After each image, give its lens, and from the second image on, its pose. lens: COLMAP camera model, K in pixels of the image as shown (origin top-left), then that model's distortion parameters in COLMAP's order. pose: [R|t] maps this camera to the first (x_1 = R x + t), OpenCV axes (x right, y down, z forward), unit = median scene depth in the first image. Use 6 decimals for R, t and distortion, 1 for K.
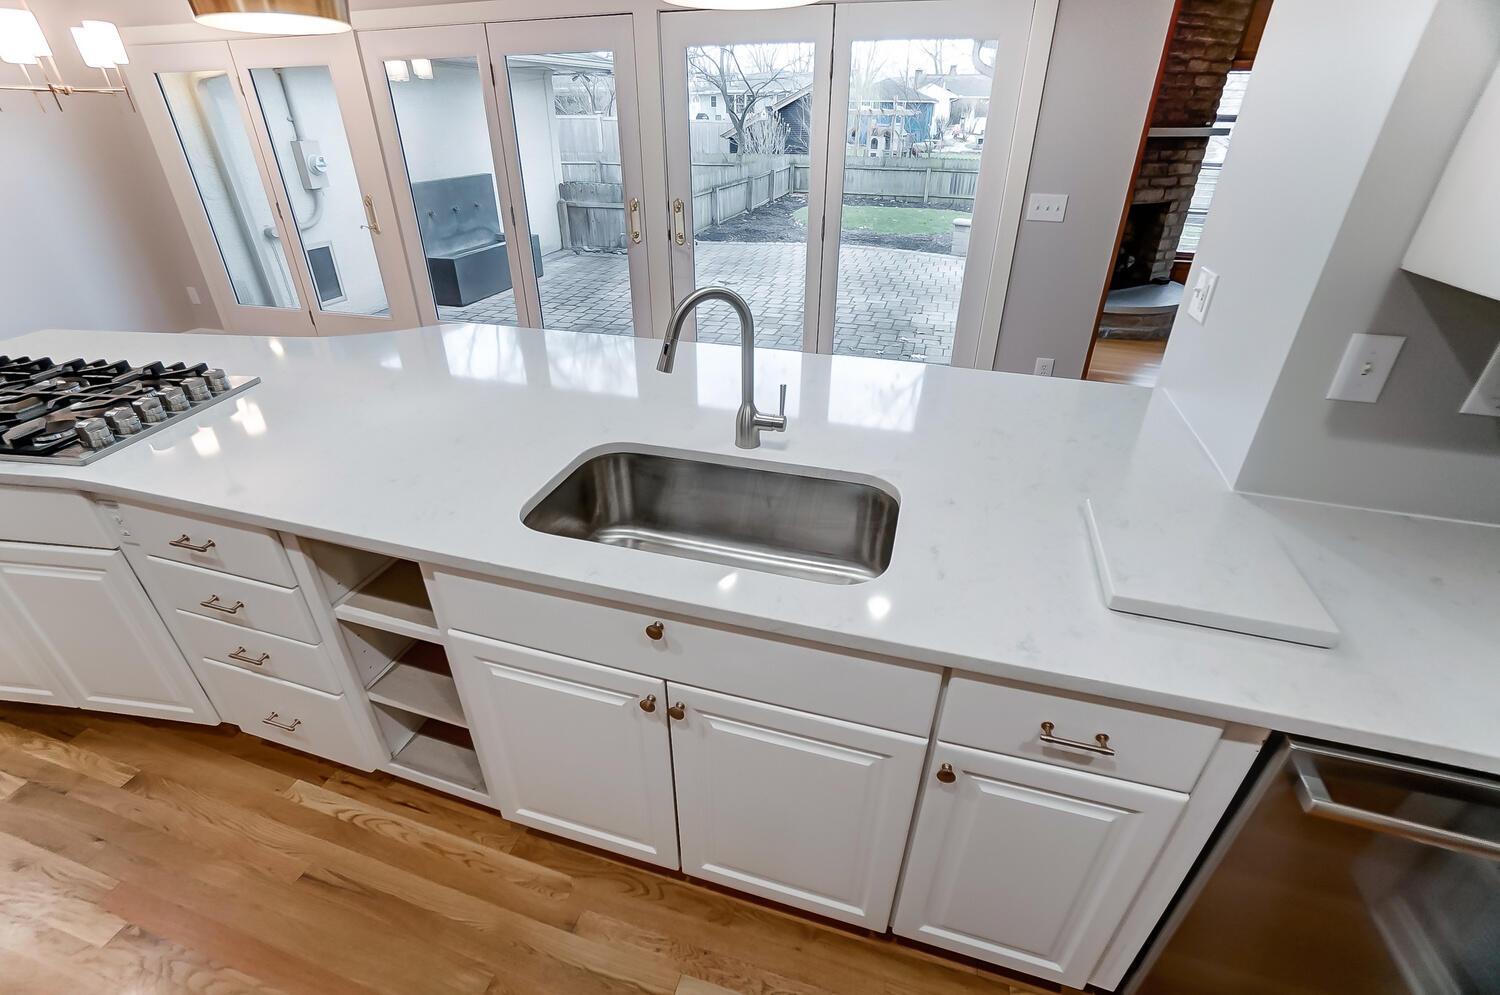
lens RADIAL K [[664.3, 0, 750.0], [0, 664.3, 497.5], [0, 0, 1]] dist [-0.054864, 0.019960]
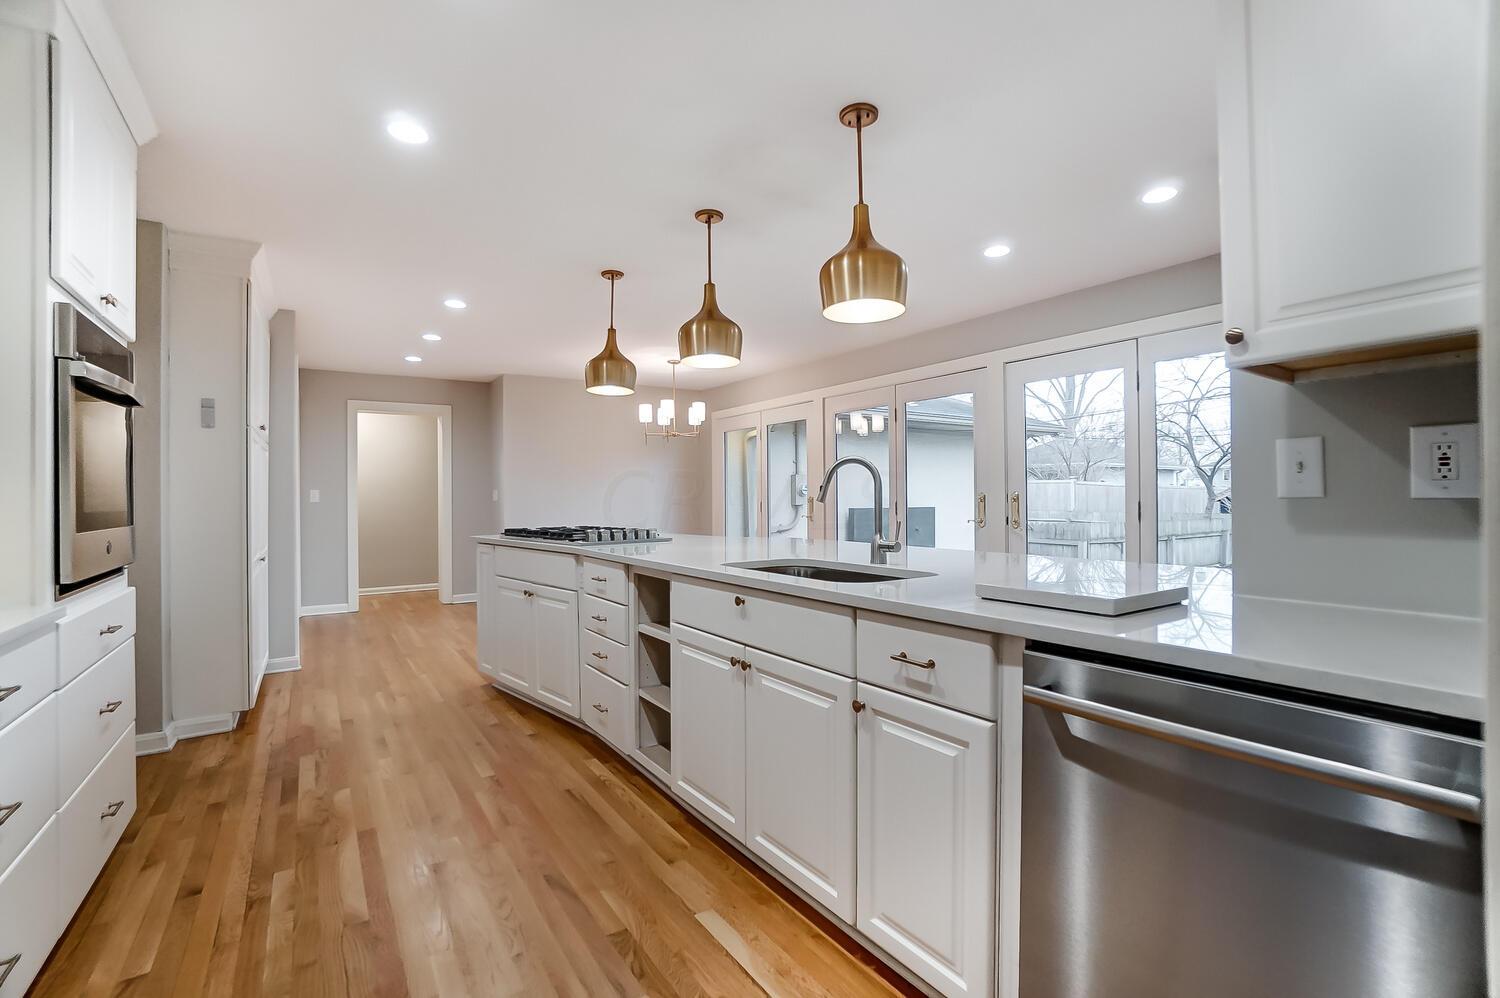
lens RADIAL K [[664.3, 0, 750.0], [0, 664.3, 499.0], [0, 0, 1]] dist [-0.054864, 0.019960]
pose [[0.777732, -0.002532, -0.628590, 0.669265], [-0.307790, 0.870380, -0.384322, 0.430940], [0.548086, 0.492374, 0.676144, -0.208593]]
